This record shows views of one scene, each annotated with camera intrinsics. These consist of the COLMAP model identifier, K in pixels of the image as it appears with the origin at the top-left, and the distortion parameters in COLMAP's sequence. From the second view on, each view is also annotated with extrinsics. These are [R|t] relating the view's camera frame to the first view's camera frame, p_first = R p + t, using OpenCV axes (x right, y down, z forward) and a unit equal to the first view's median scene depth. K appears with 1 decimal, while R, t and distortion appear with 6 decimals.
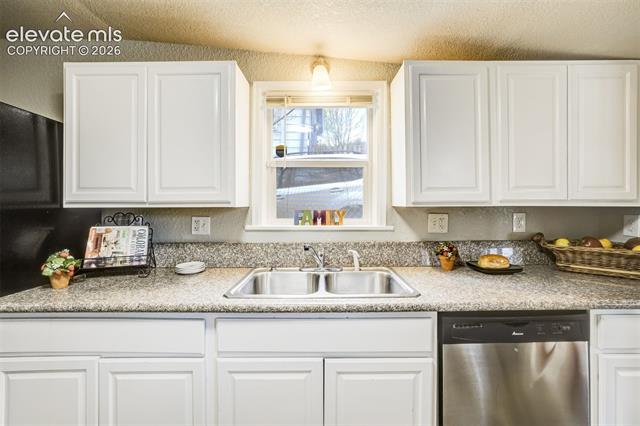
lens RADIAL K [[283.3, 0, 319.5], [0, 283.3, 210.6], [0, 0, 1]] dist [0.003768, 0.000821]
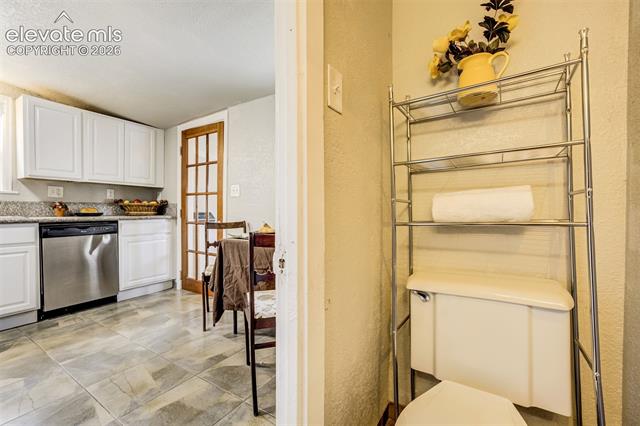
lens RADIAL K [[283.3, 0, 303.0], [0, 283.3, 213.9], [0, 0, 1]] dist [0.003768, 0.000821]
pose [[0.574728, -0.008175, 0.818304, -0.141047], [0.005854, 0.999966, 0.005878, 0.196293], [-0.818324, 0.001412, 0.574756, -1.330800]]
